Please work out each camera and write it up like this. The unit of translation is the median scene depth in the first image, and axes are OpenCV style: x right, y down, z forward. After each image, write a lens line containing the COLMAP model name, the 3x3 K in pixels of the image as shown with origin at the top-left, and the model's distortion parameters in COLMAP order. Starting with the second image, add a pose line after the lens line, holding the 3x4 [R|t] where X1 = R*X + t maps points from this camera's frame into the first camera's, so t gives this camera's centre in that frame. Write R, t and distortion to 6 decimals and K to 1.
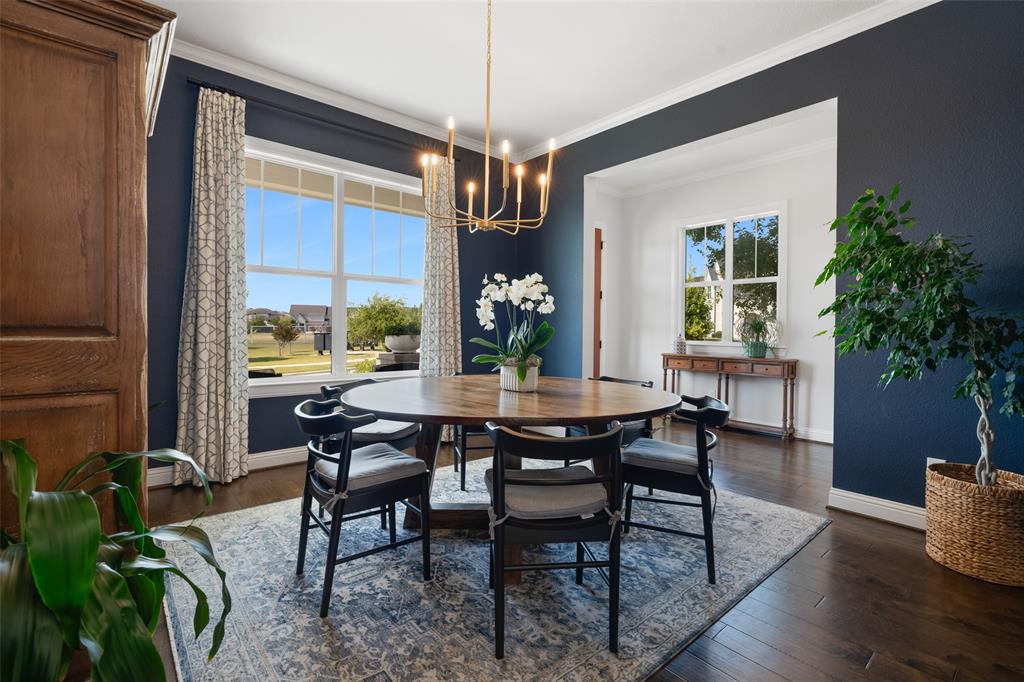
lens RADIAL K [[465.0, 0, 519.5], [0, 465.0, 332.4], [0, 0, 1]] dist [-0.006056, -0.000184]
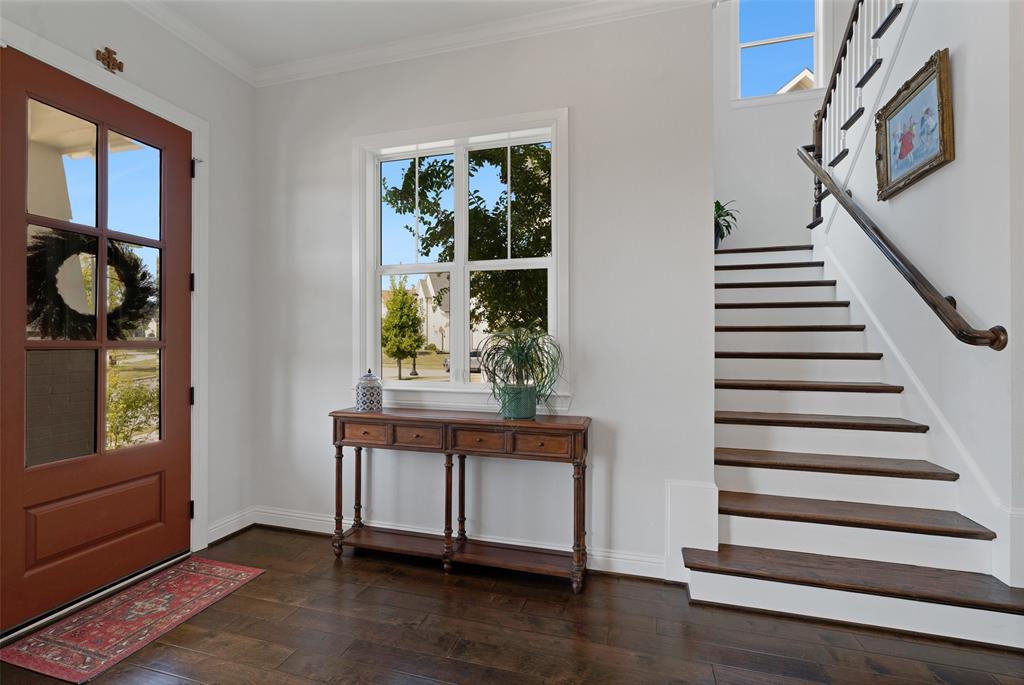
lens RADIAL K [[465.0, 0, 509.8], [0, 465.0, 341.7], [0, 0, 1]] dist [-0.006056, -0.000184]
pose [[0.838651, -0.008490, 0.544602, 0.206395], [0.011507, 0.999932, -0.002132, -0.022162], [-0.544547, 0.008055, 0.838692, 0.520080]]
